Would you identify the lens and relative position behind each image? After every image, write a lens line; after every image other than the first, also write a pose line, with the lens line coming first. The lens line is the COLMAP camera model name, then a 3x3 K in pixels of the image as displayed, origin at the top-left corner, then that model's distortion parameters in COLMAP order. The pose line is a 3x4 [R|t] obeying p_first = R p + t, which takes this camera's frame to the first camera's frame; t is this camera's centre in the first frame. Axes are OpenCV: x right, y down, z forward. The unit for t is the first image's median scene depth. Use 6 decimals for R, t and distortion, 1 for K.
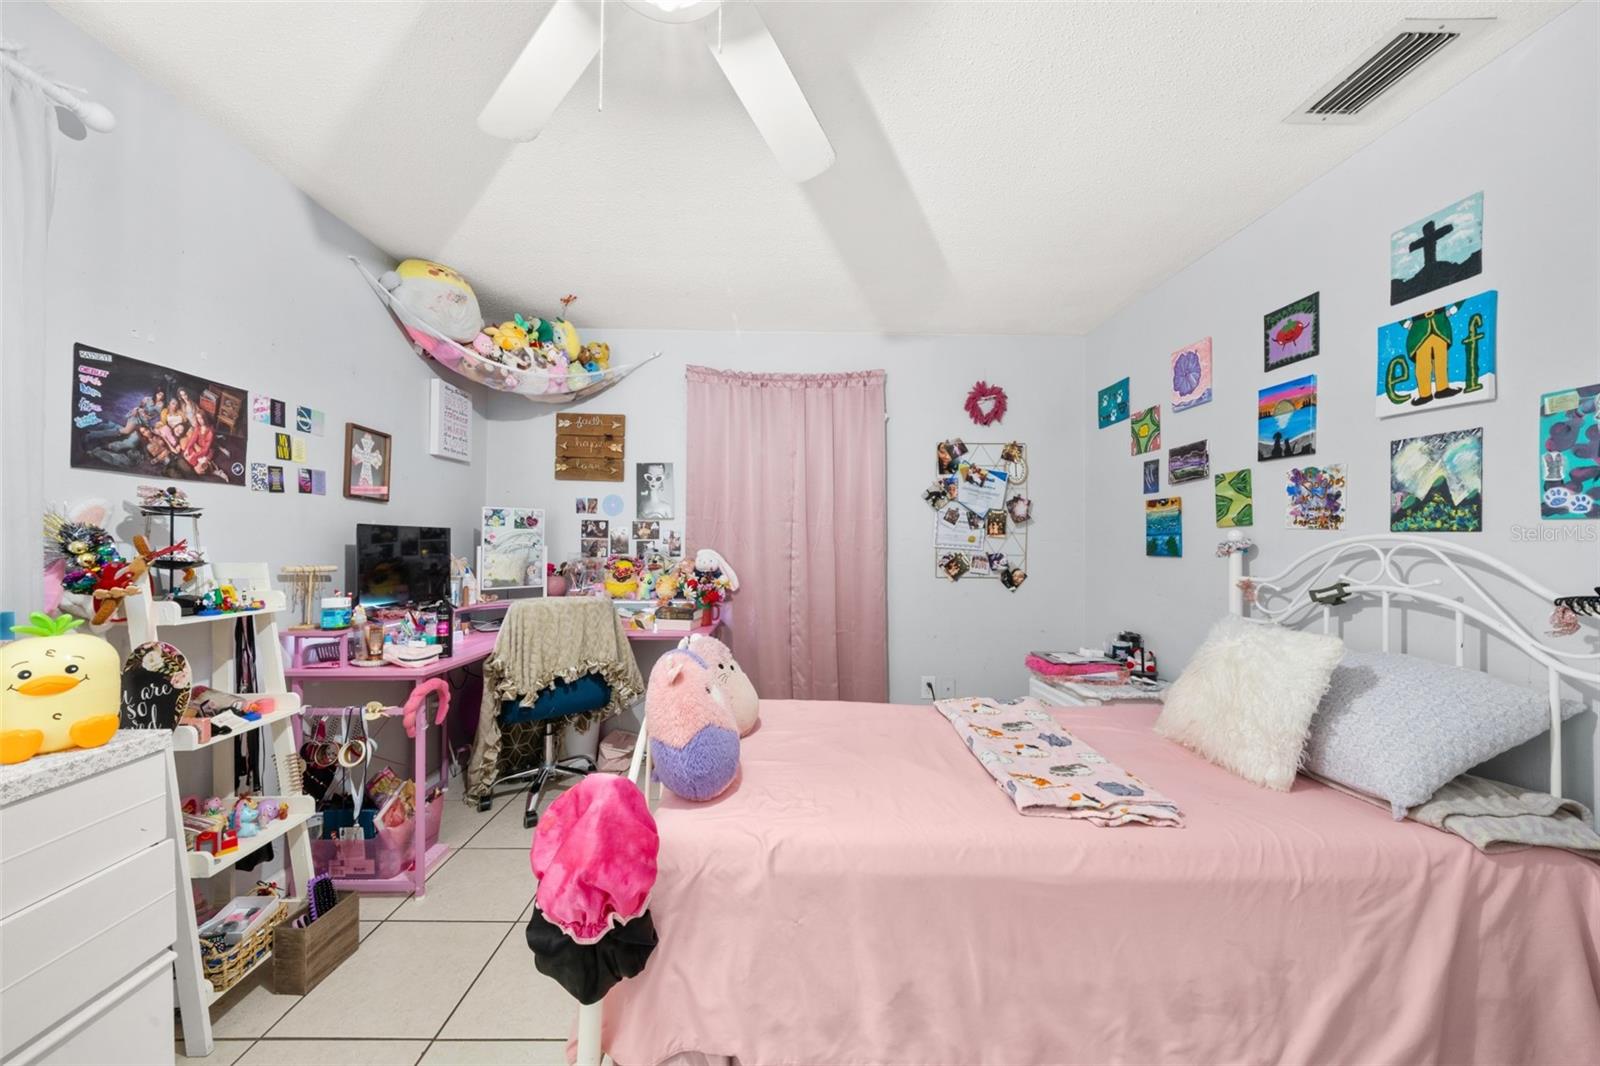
lens RADIAL K [[546.6, 0, 781.5], [0, 546.6, 539.7], [0, 0, 1]] dist [-0.005058, -0.000063]
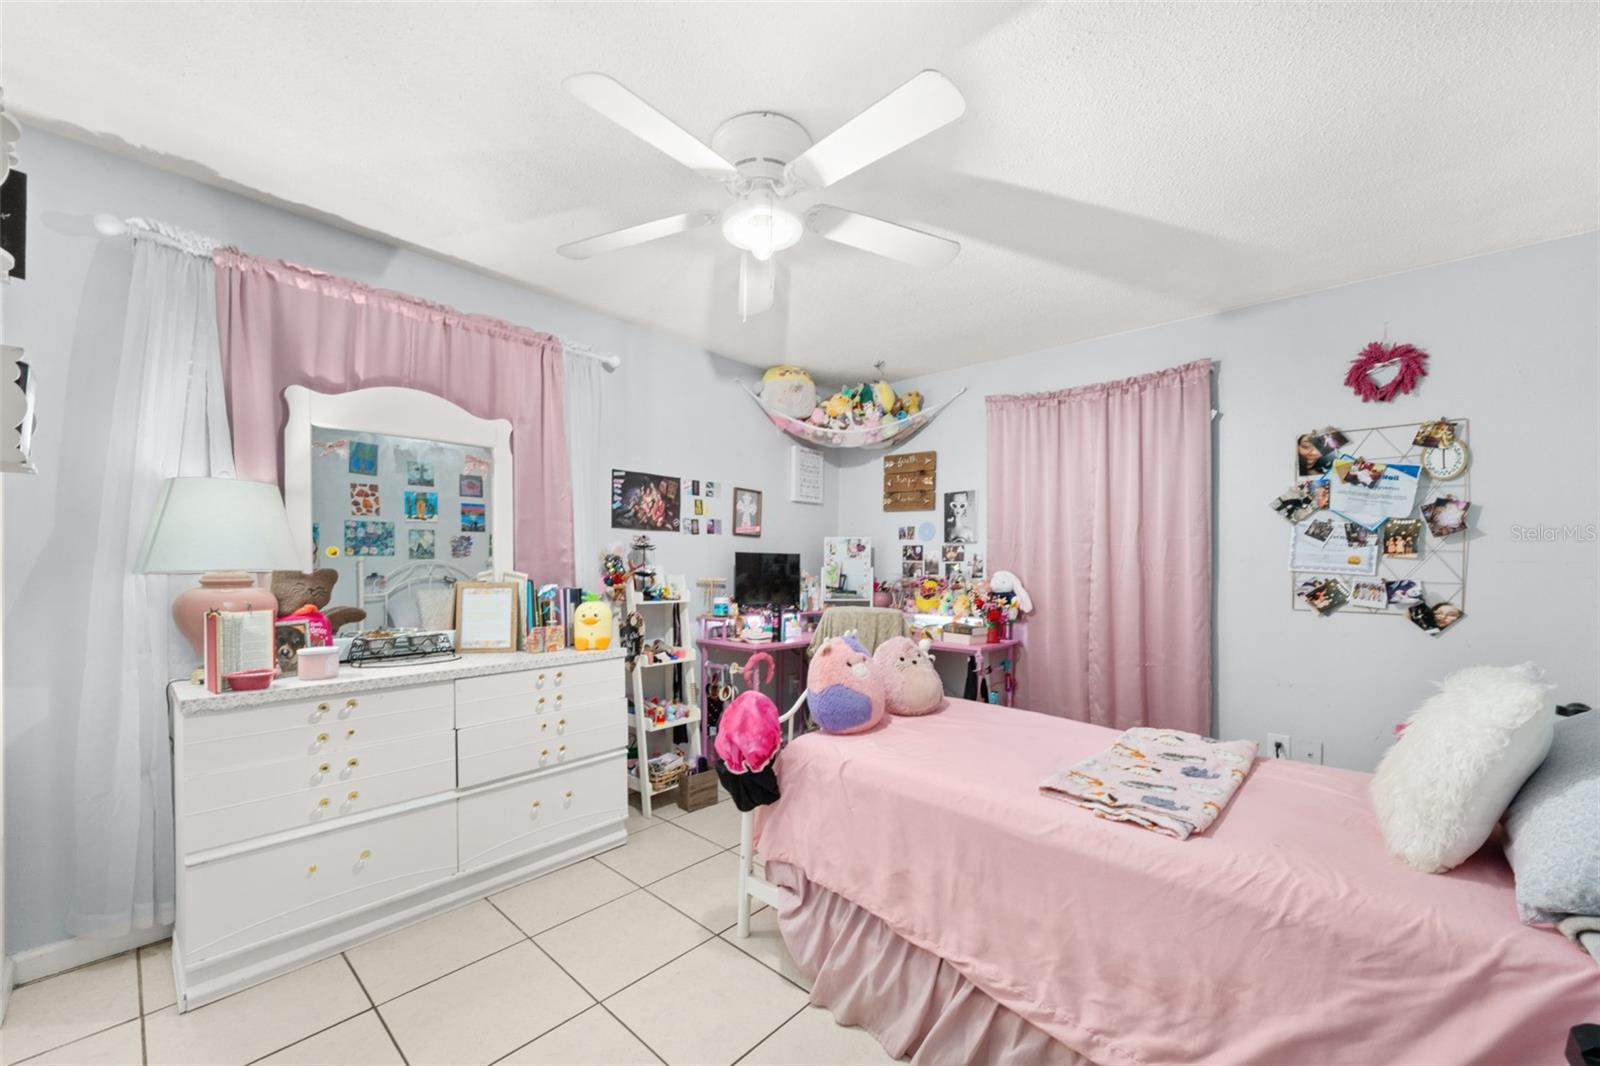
lens RADIAL K [[616.1, 0, 802.1], [0, 616.1, 574.9], [0, 0, 1]] dist [0.000013, -0.000009]
pose [[0.740291, 0.011169, -0.672194, 0.611570], [0.000421, 0.999854, 0.017077, 0.007240], [0.672286, -0.012925, 0.740178, -0.204965]]
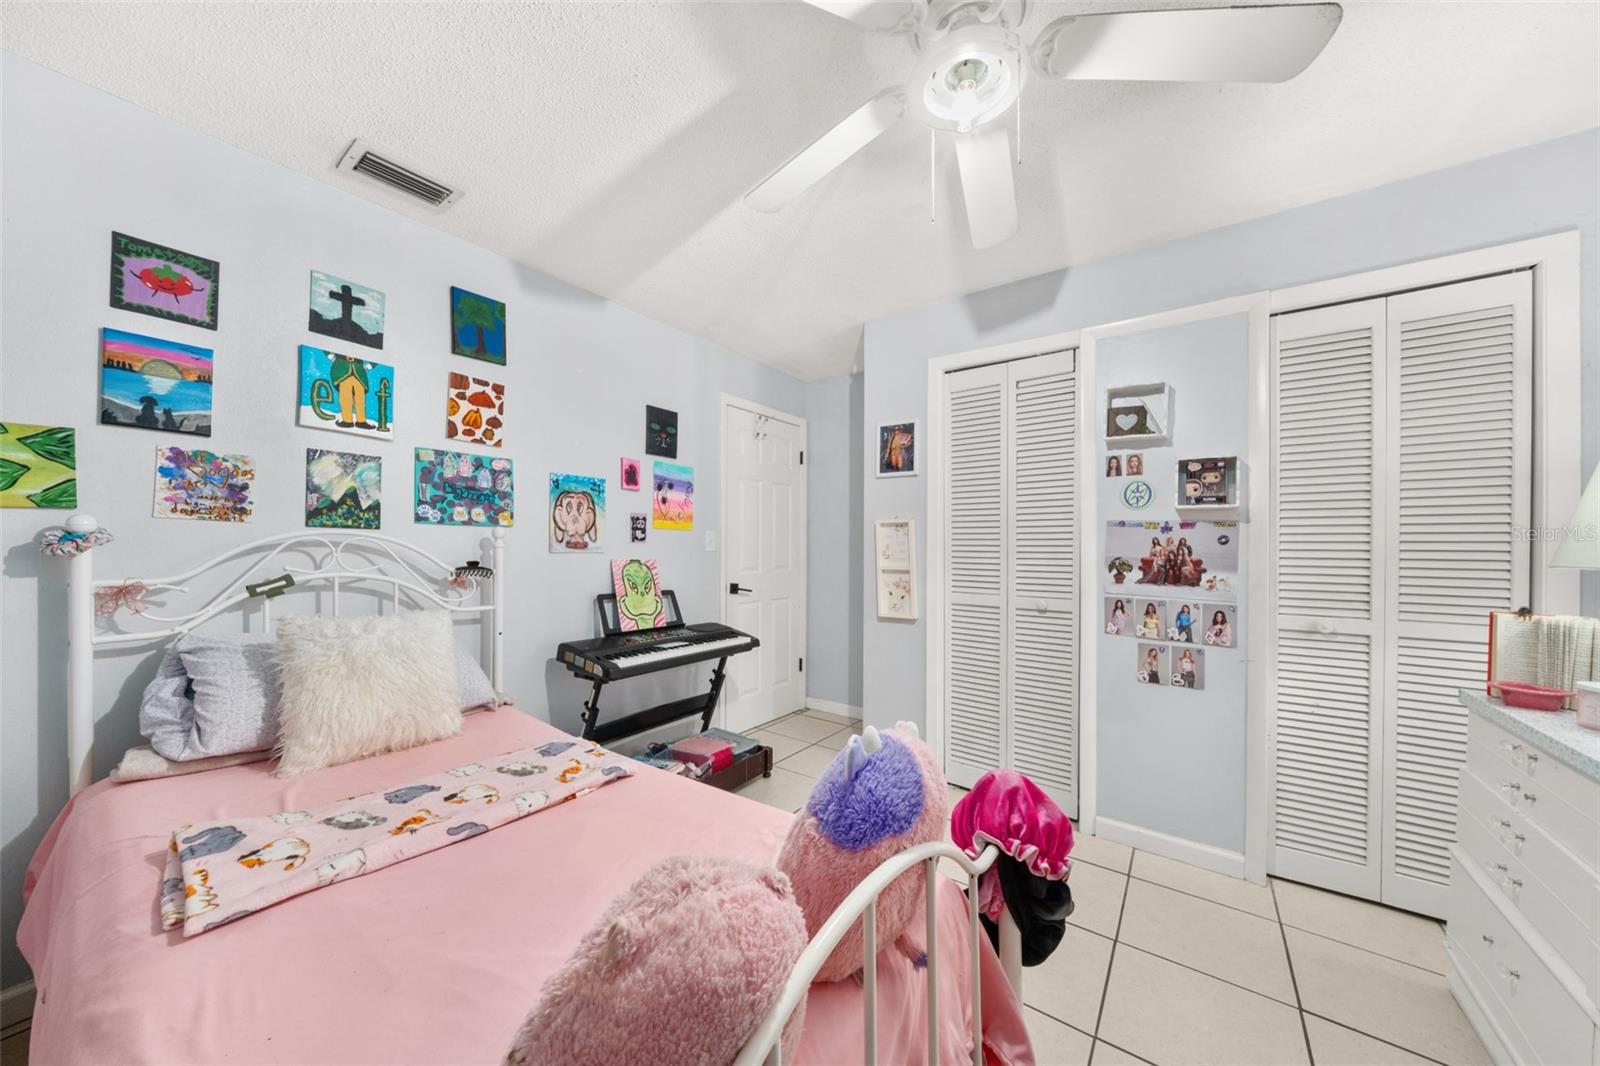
lens RADIAL K [[546.6, 0, 781.5], [0, 546.6, 539.7], [0, 0, 1]] dist [-0.005058, -0.000063]
pose [[-0.788814, -0.005039, 0.614611, -0.329920], [-0.013766, 0.999860, -0.009470, 0.008586], [-0.614478, -0.015931, -0.788773, 1.117294]]
